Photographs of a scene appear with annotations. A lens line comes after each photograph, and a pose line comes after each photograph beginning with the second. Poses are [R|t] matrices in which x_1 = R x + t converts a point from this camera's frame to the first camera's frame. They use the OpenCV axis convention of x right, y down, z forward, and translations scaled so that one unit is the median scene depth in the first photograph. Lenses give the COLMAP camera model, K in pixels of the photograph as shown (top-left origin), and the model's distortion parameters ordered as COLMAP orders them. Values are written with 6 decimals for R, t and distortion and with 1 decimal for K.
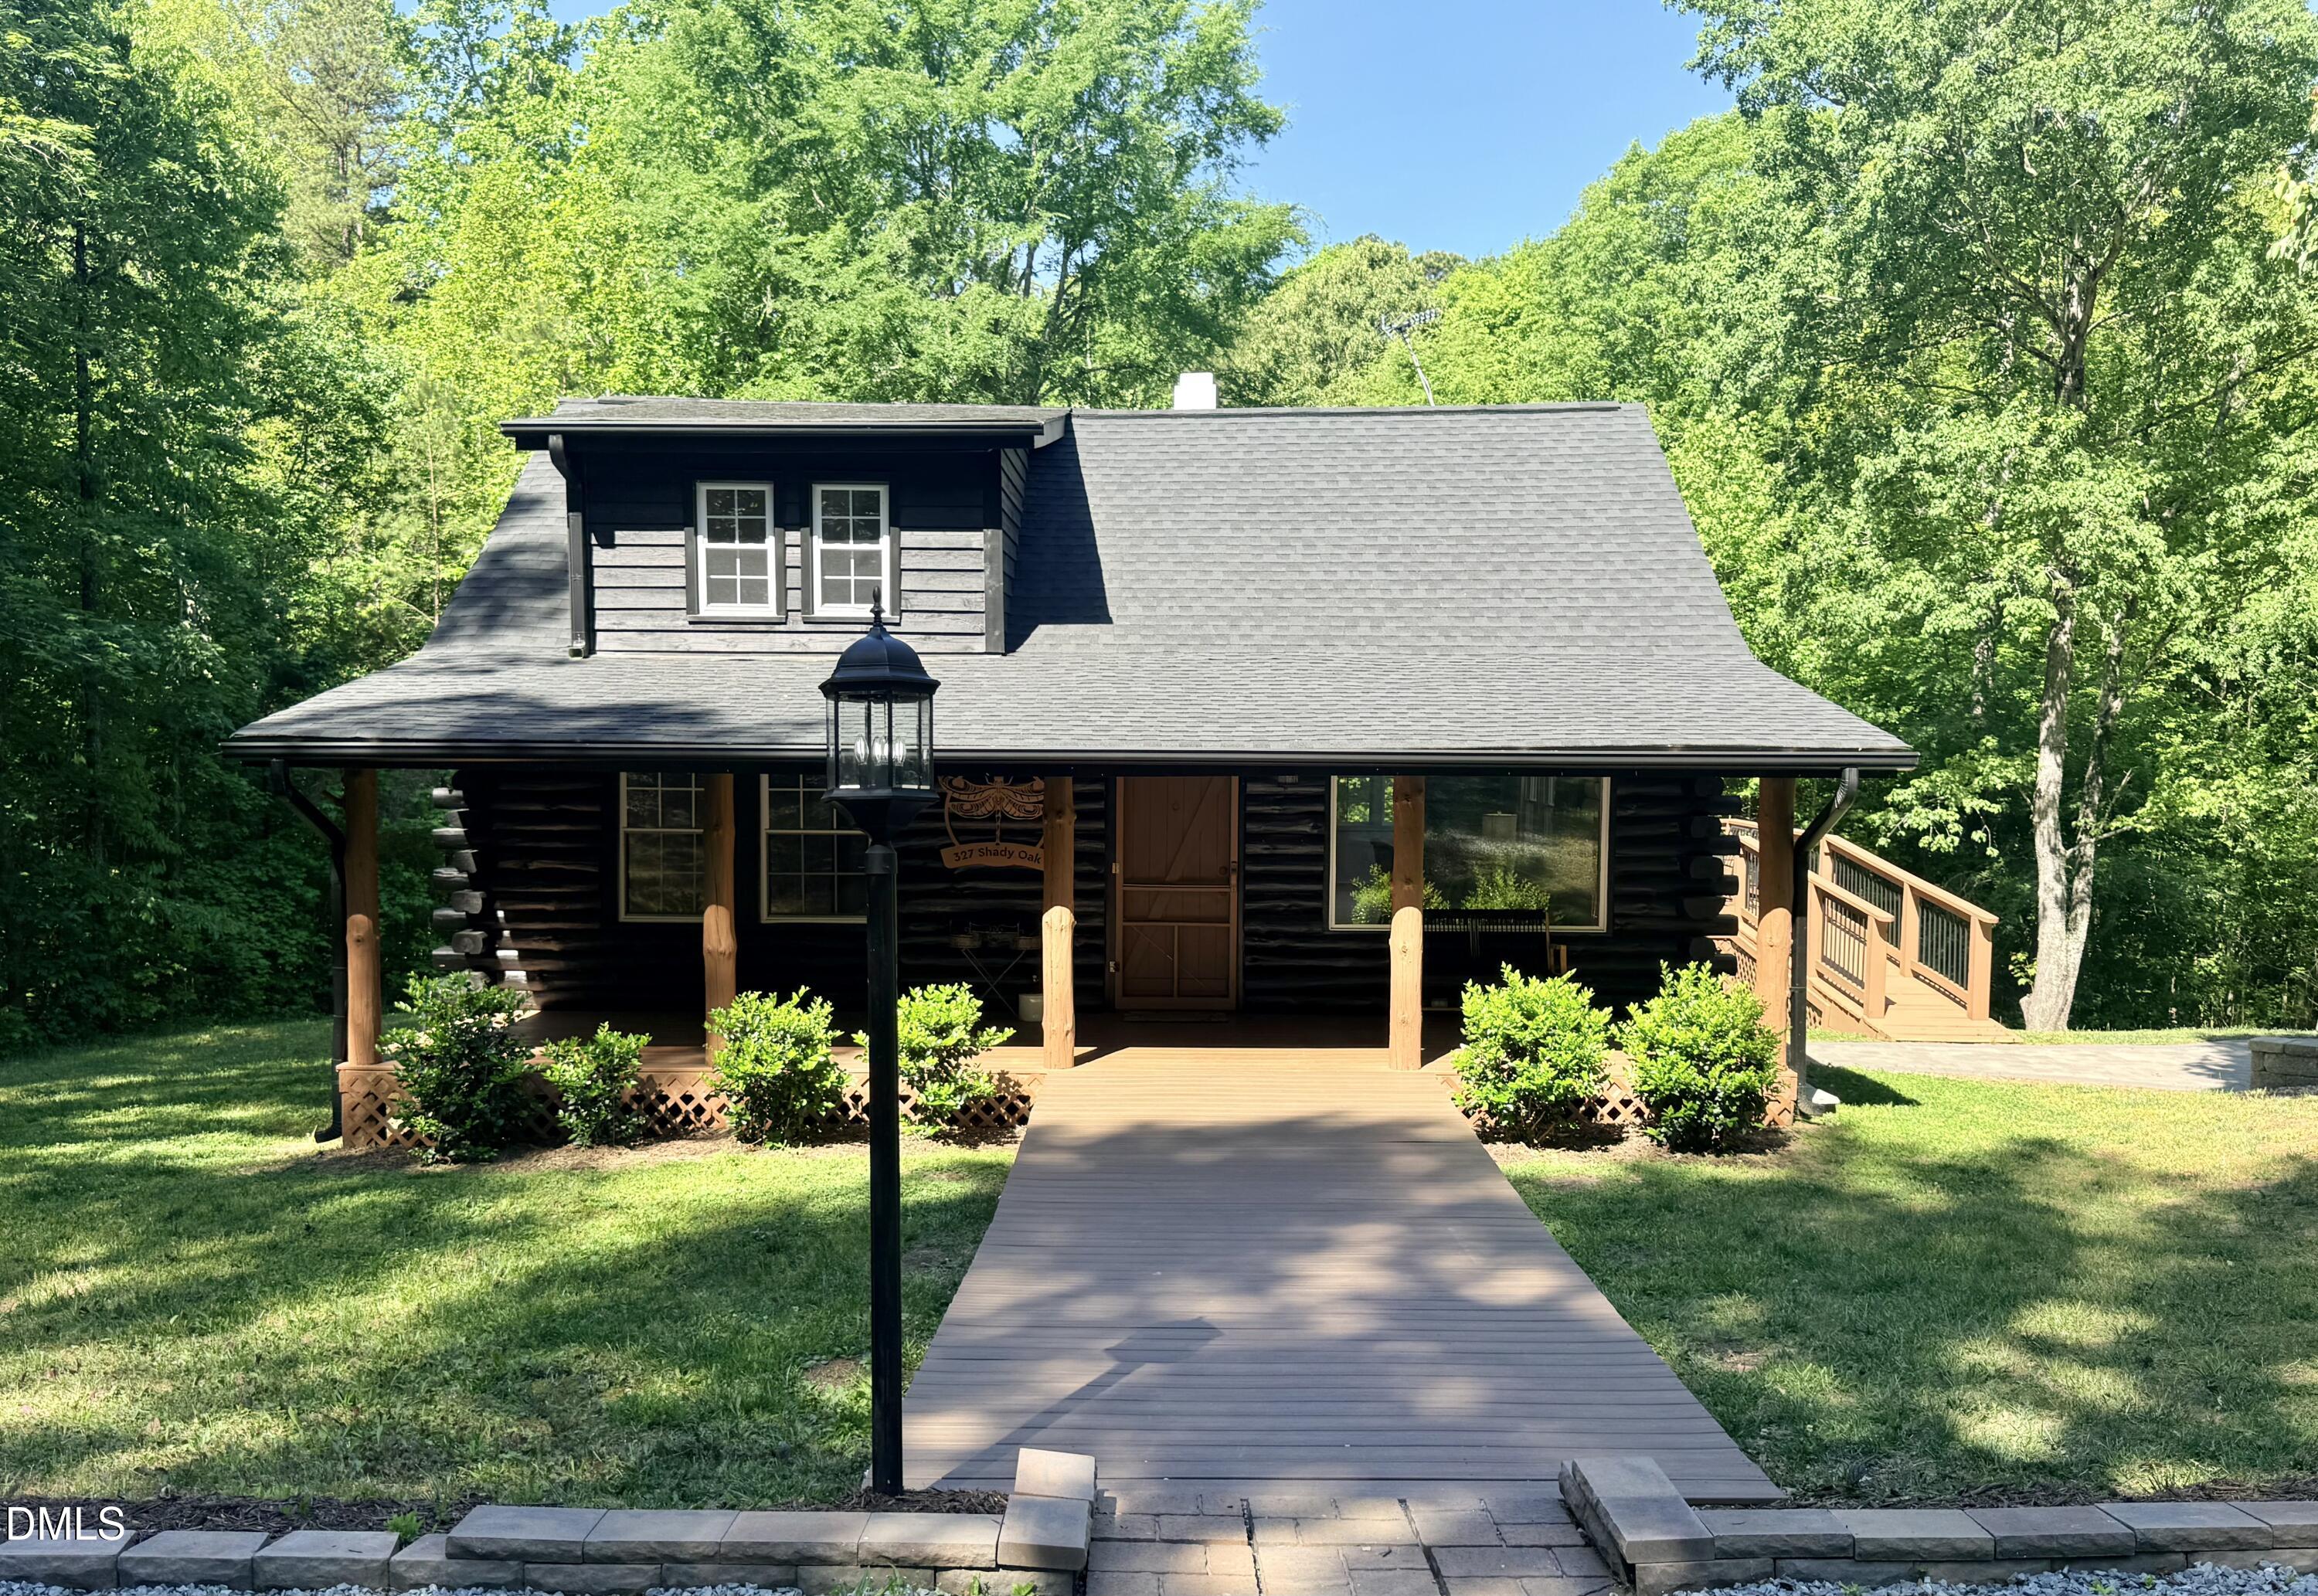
lens RADIAL K [[2086.8, 0, 1153.5], [0, 2086.8, 802.6], [0, 0, 1]] dist [0.072293, -0.000128]
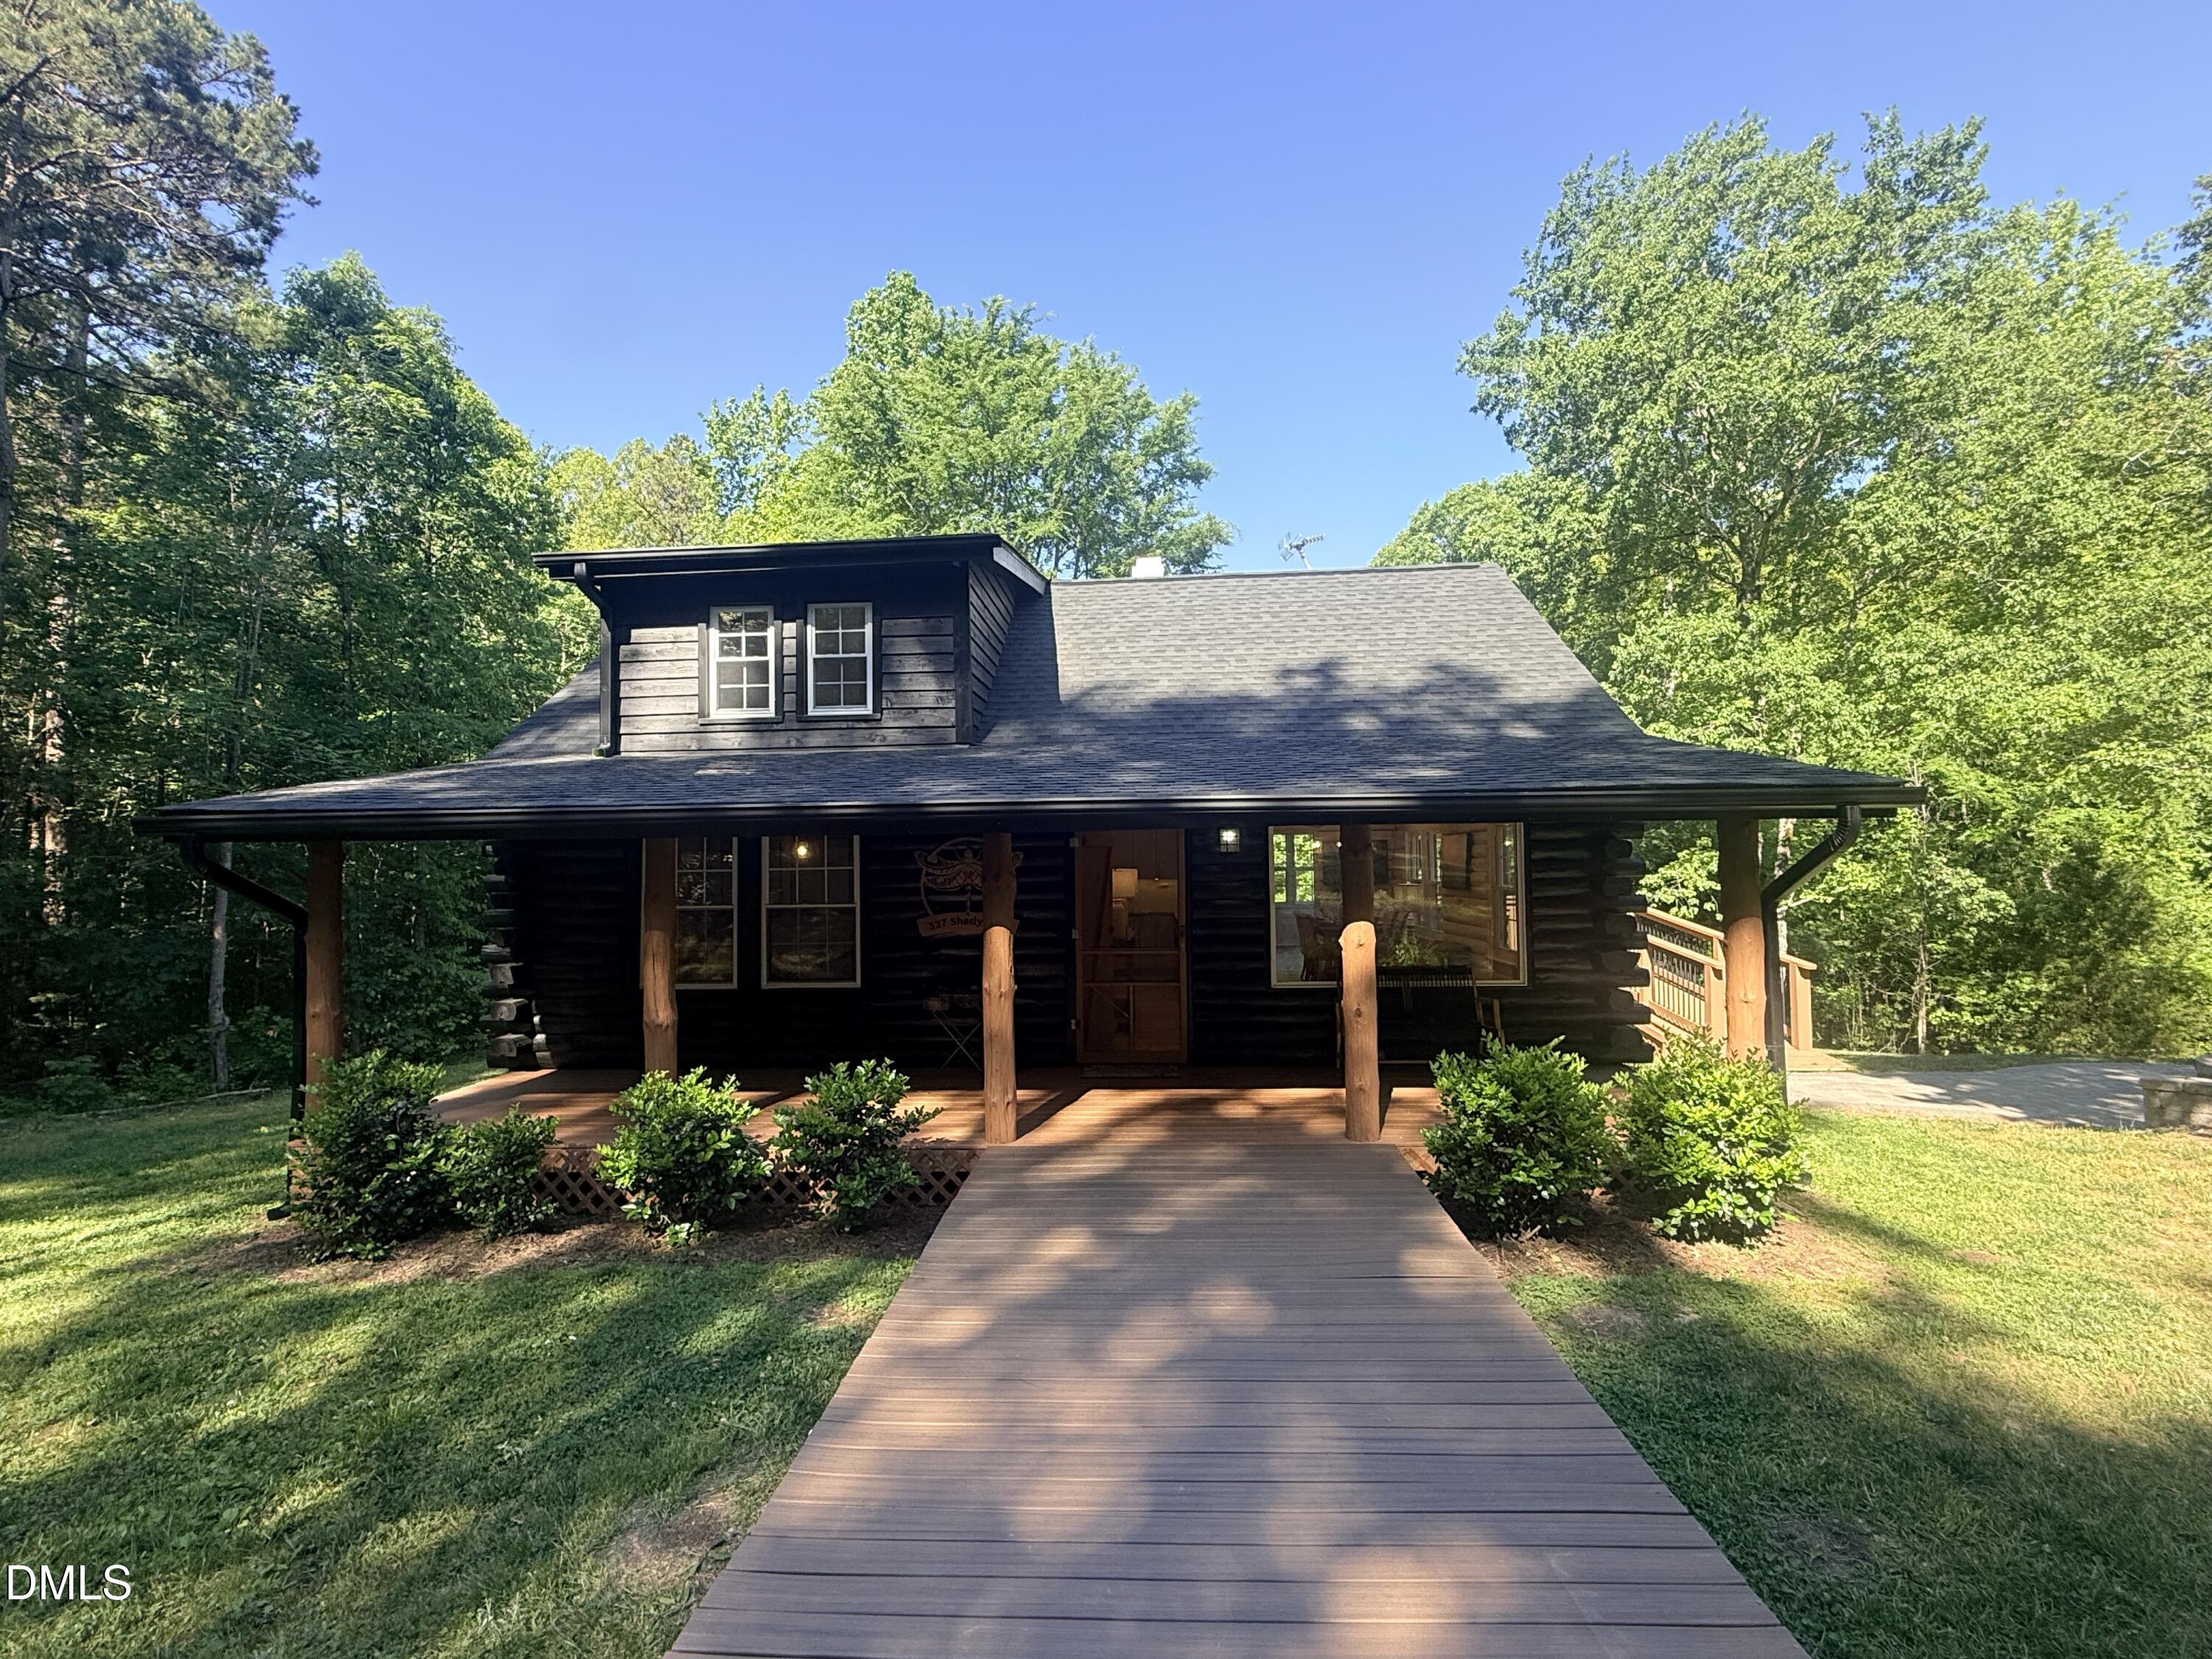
lens RADIAL K [[1078.0, 0, 1109.9], [0, 1078.0, 816.7], [0, 0, 1]] dist [0.004971, 0.001240]
pose [[0.998930, -0.021232, -0.041077, 0.016046], [0.017652, 0.996168, -0.085656, 0.011701], [0.042738, 0.084839, 0.995478, 0.268049]]
